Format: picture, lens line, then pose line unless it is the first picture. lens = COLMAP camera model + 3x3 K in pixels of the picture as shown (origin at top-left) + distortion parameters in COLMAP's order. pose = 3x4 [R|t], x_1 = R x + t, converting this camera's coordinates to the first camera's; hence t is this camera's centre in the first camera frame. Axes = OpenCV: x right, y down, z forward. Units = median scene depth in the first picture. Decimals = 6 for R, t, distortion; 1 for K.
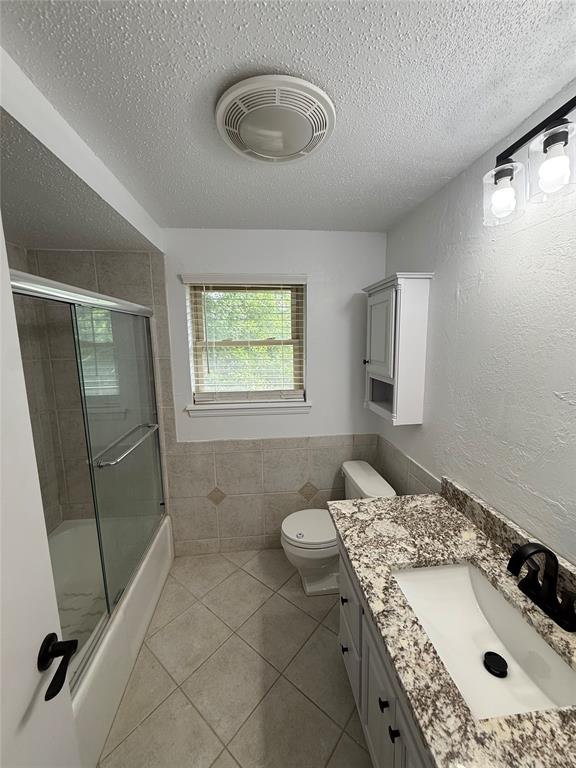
lens RADIAL K [[306.5, 0, 288.8], [0, 306.5, 383.8], [0, 0, 1]] dist [-0.000067, 0.000504]
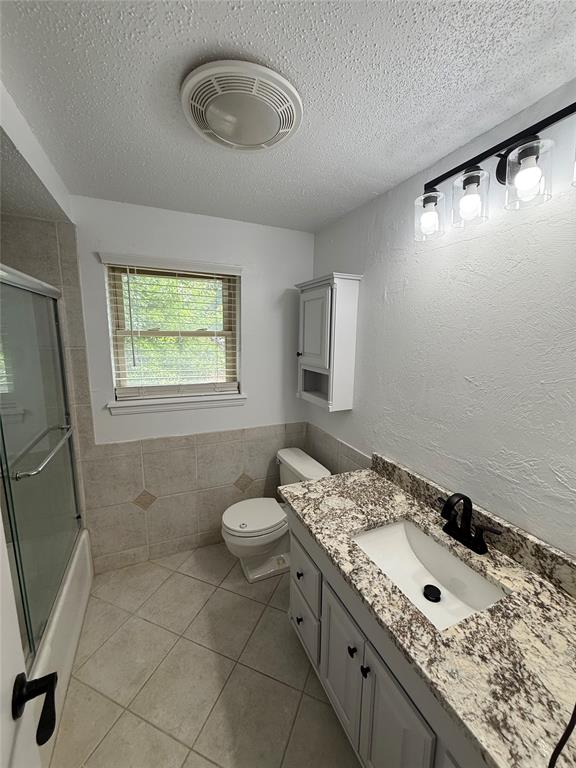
lens RADIAL K [[306.5, 0, 290.5], [0, 306.5, 383.6], [0, 0, 1]] dist [-0.000067, 0.000504]
pose [[0.951081, -0.022543, 0.308119, -0.147000], [0.016880, 0.999636, 0.021033, 0.010265], [-0.308481, -0.014803, 0.951115, -0.003244]]
